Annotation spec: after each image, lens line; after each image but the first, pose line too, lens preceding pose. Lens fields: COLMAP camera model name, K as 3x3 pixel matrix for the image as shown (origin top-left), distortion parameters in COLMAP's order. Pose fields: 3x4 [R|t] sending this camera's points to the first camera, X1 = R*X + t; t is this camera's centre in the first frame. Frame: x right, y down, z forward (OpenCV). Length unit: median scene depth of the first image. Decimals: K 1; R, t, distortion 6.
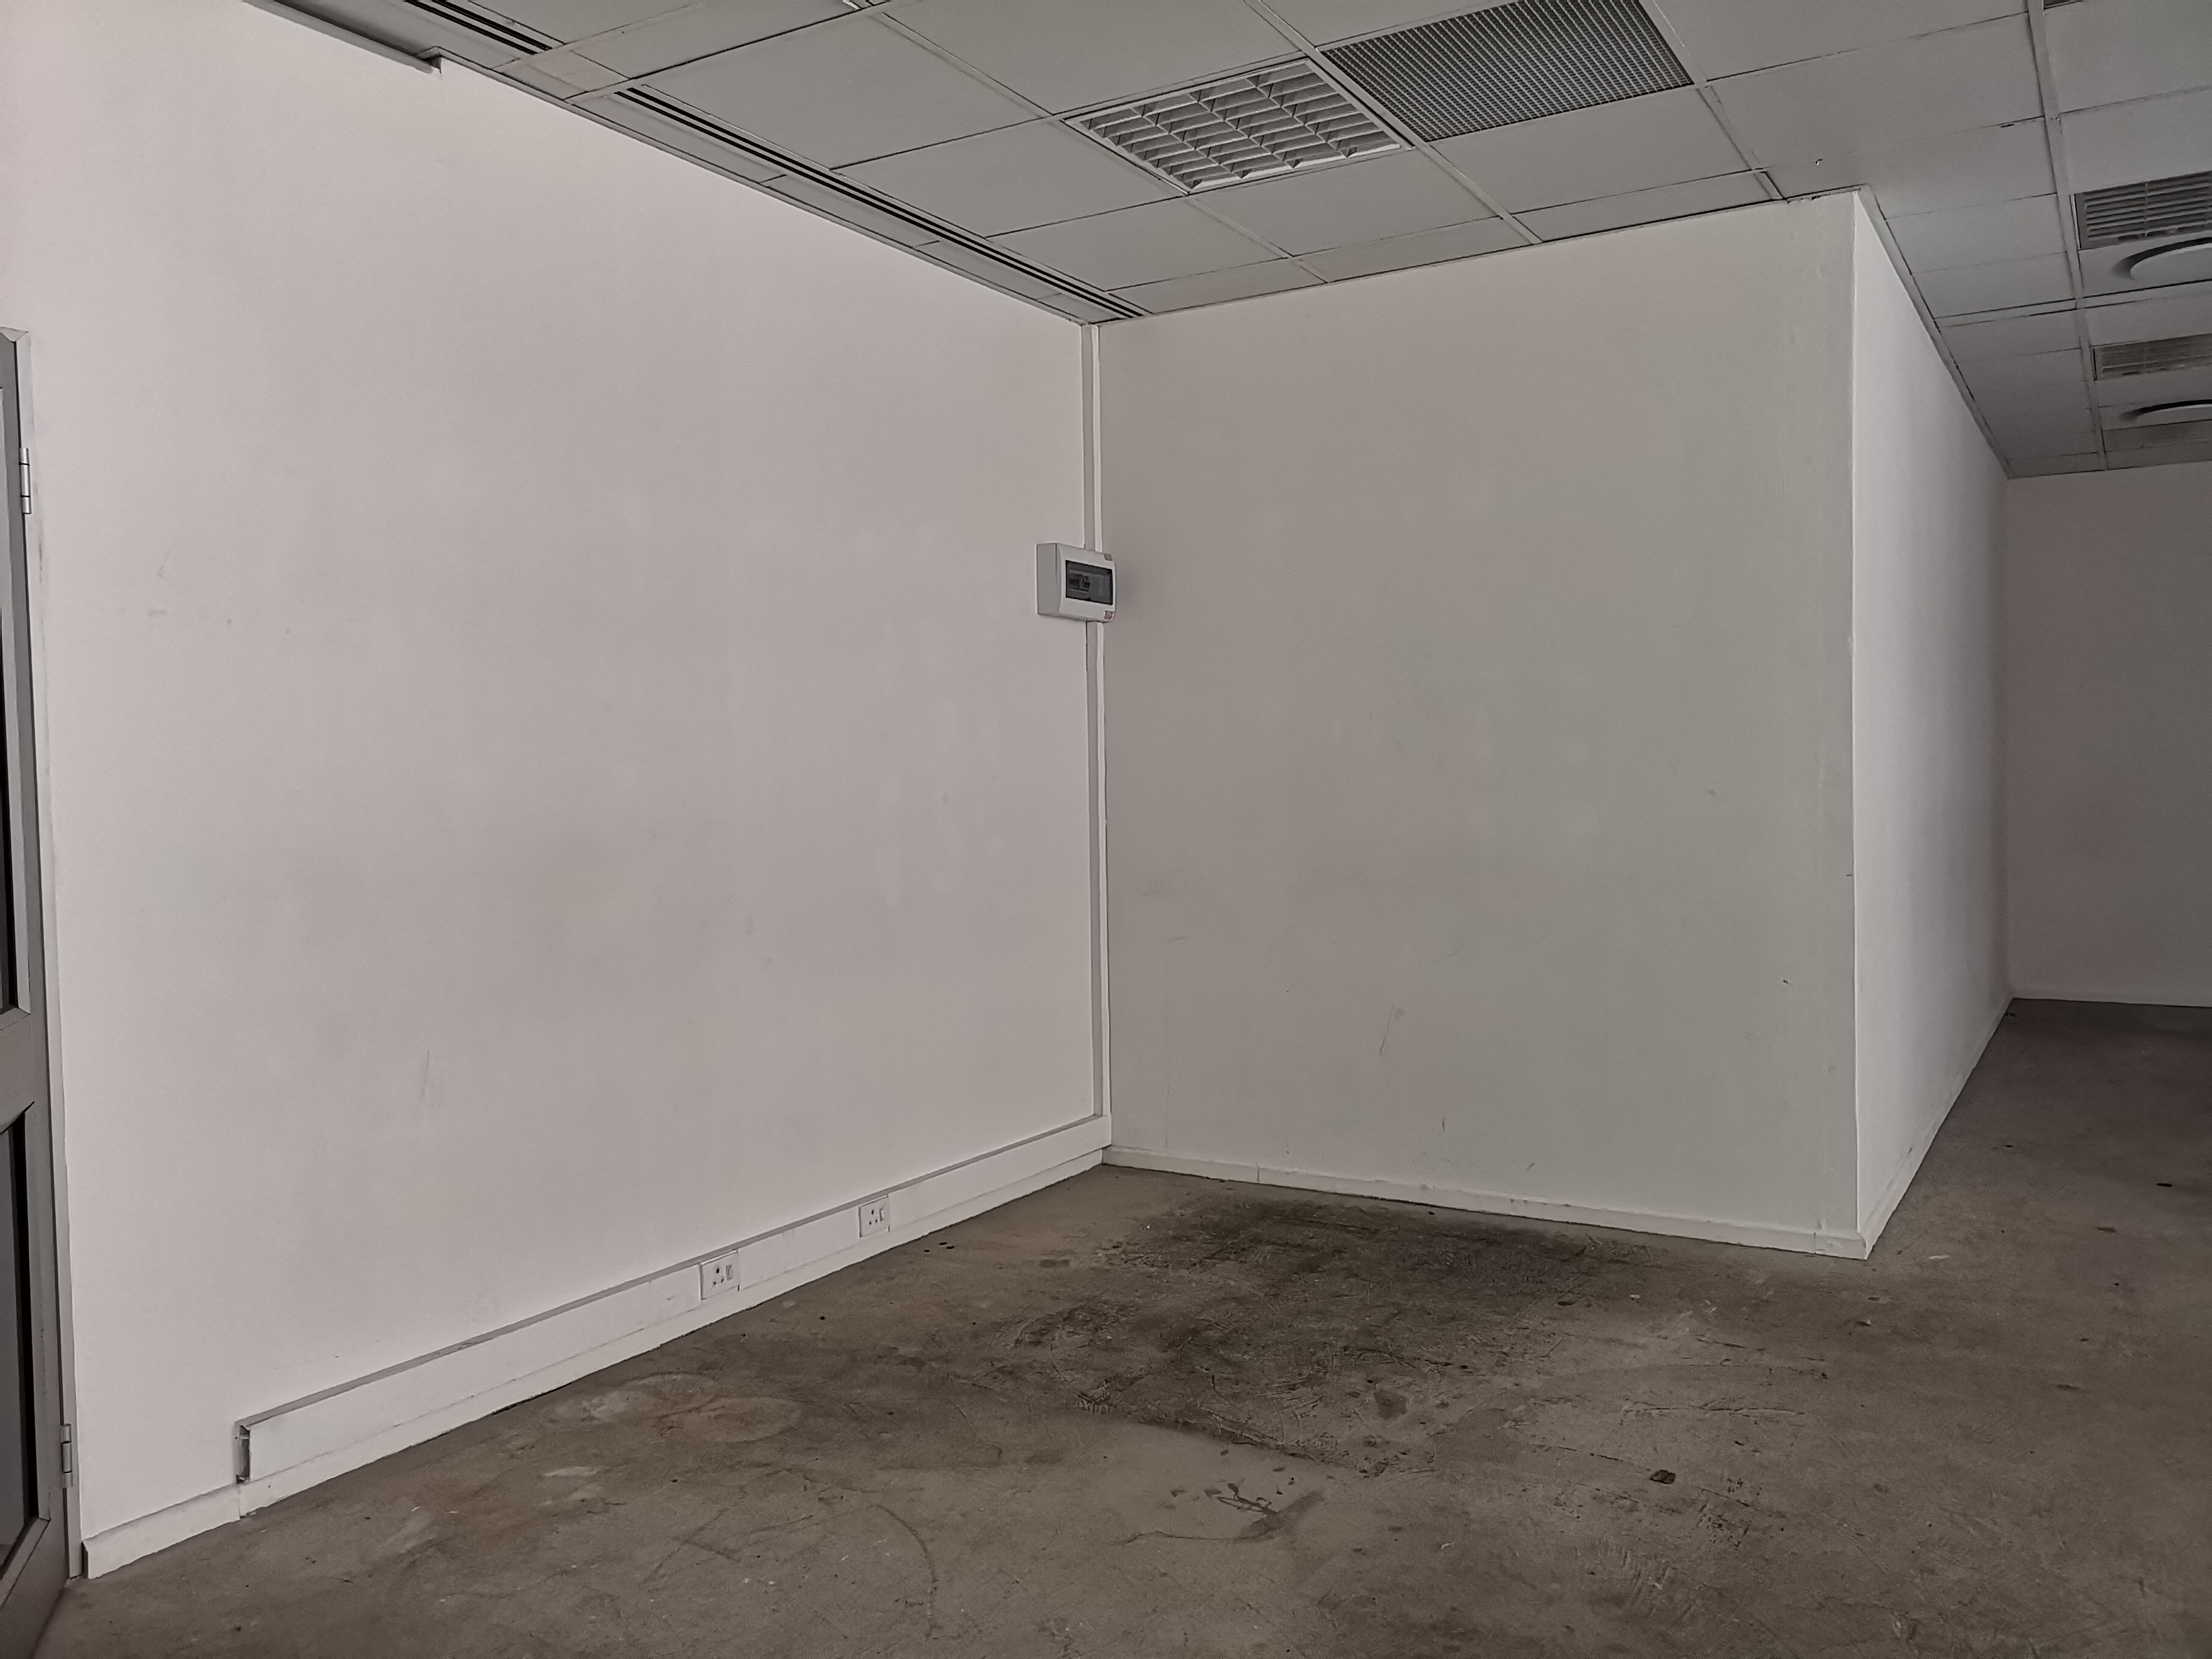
lens RADIAL K [[1691.9, 0, 1106.6], [0, 1691.9, 824.5], [0, 0, 1]] dist [0.067681, -0.067671]
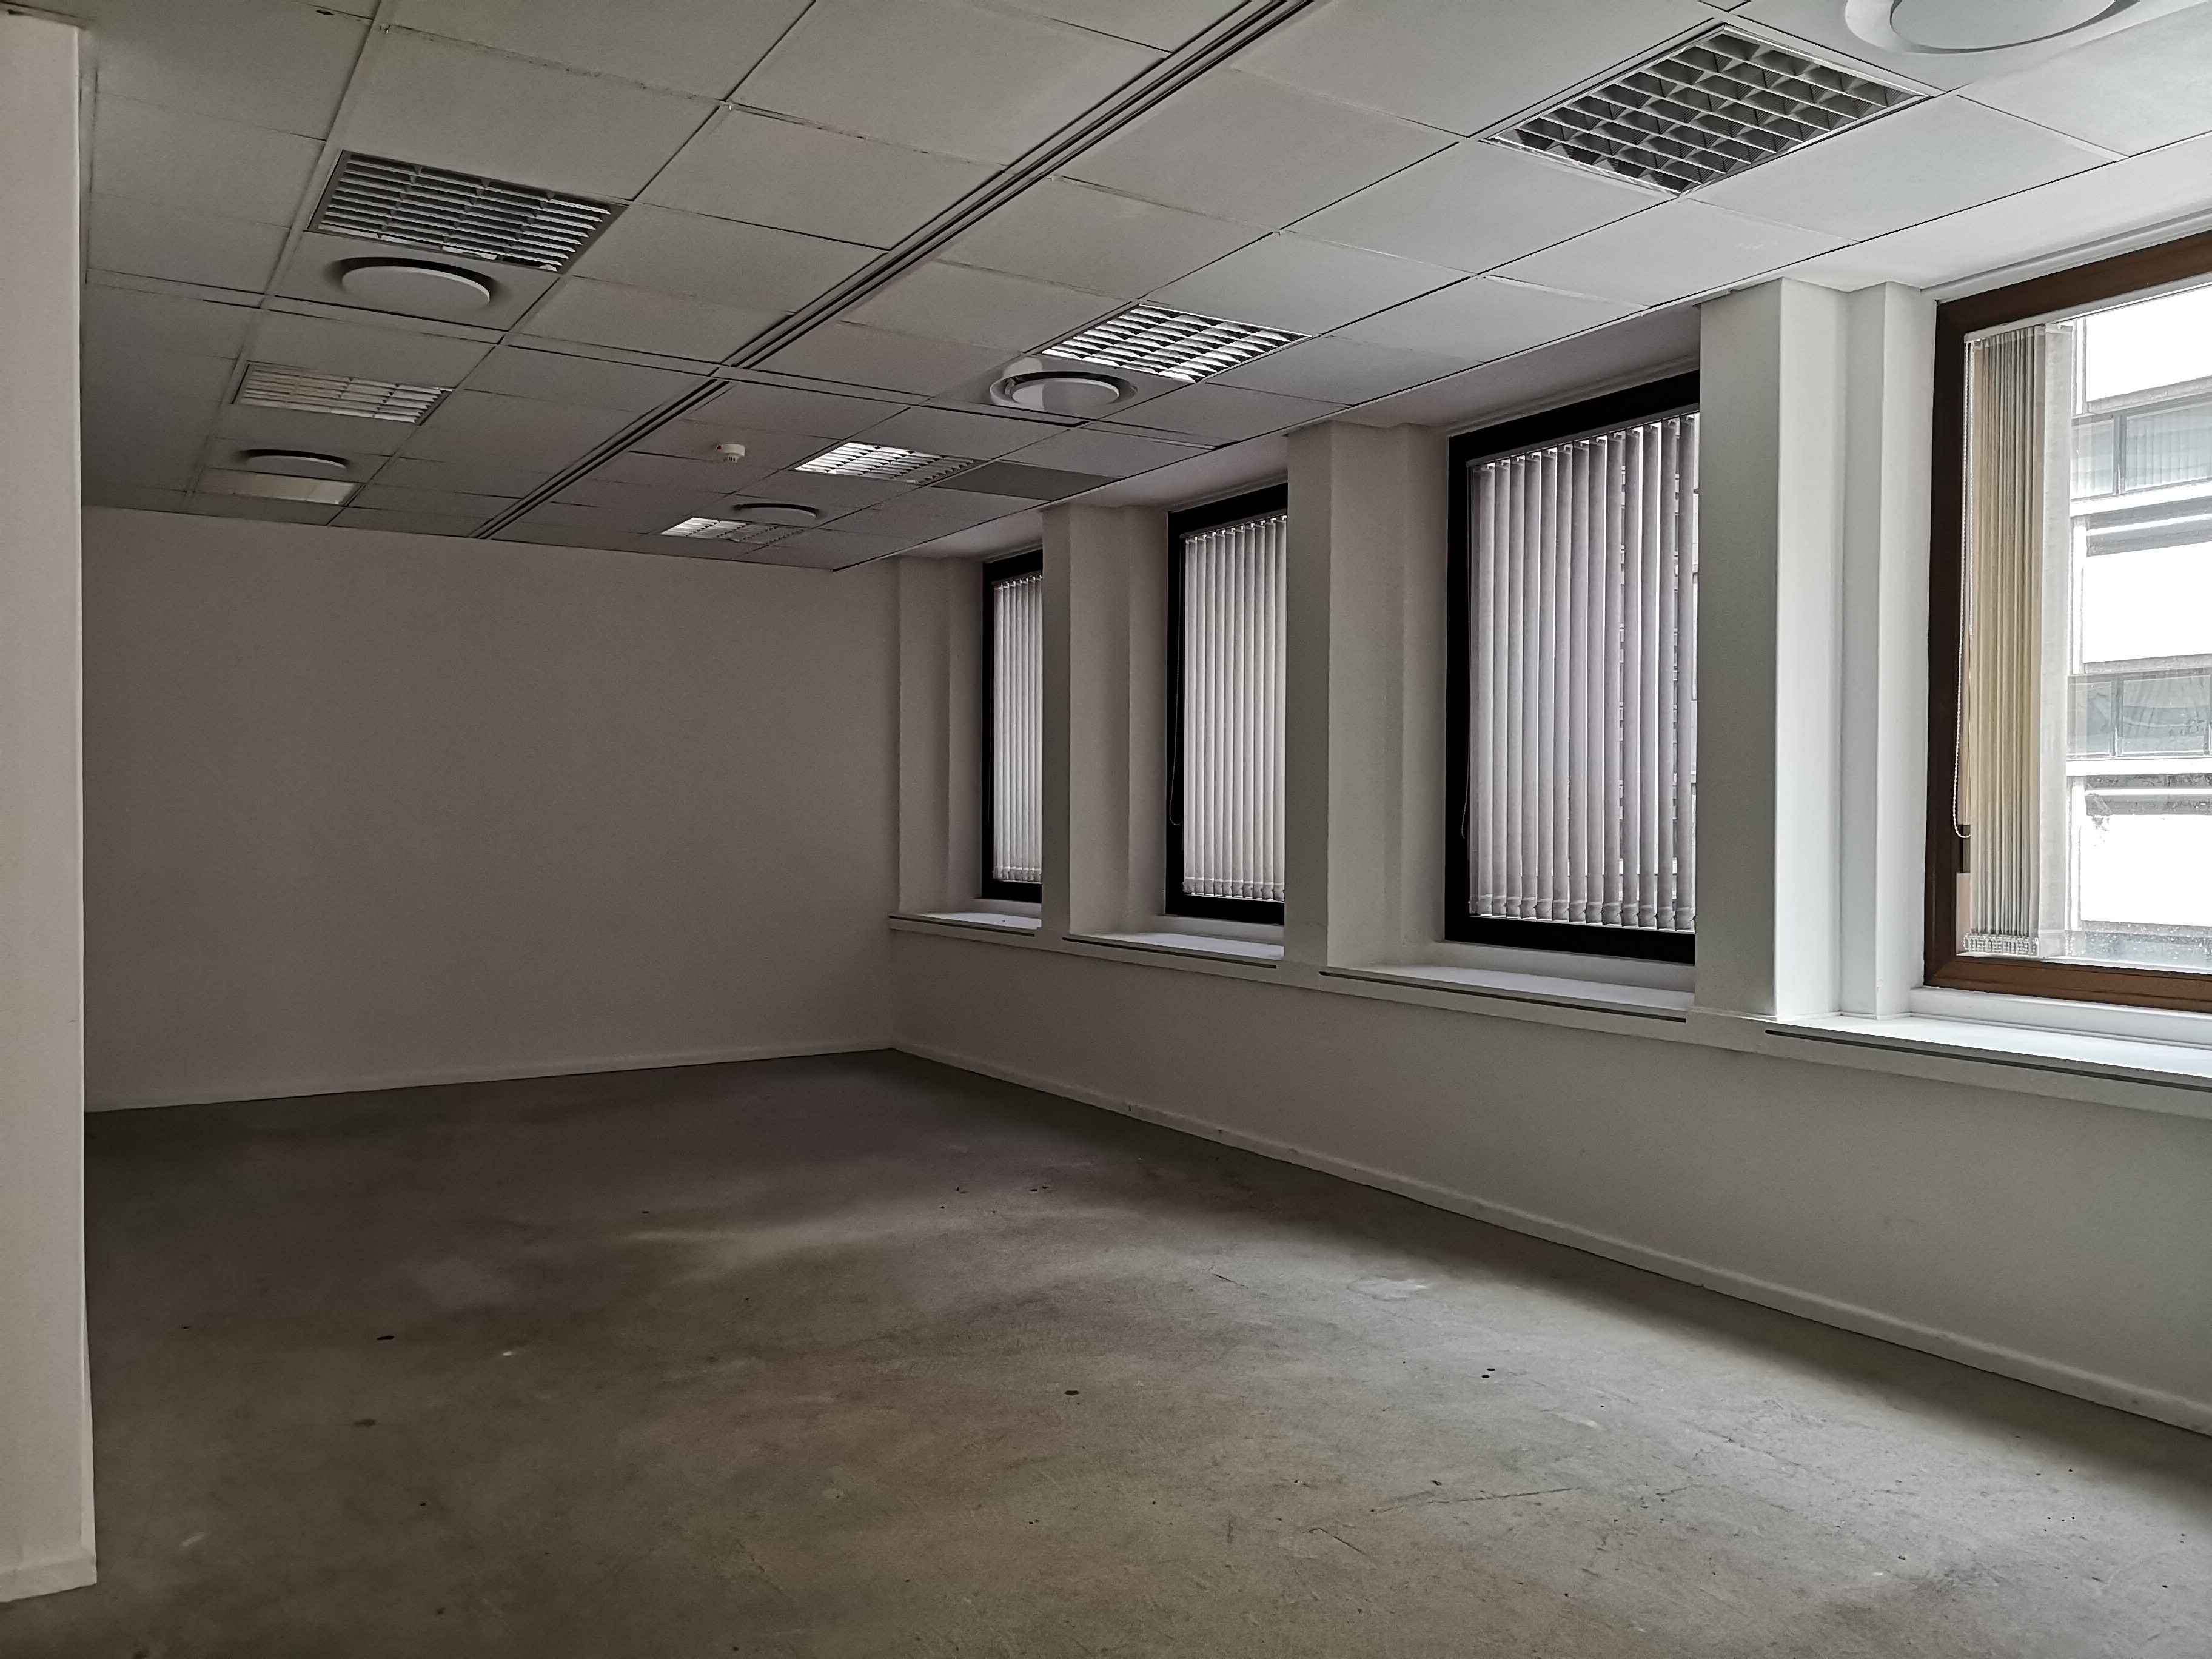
lens RADIAL K [[1691.9, 0, 1090.9], [0, 1691.9, 825.7], [0, 0, 1]] dist [0.067681, -0.067671]
pose [[0.473514, 0.030581, 0.880255, 0.022369], [0.000060, 0.999396, -0.034752, -0.017792], [-0.880786, 0.016509, 0.473226, 0.305129]]
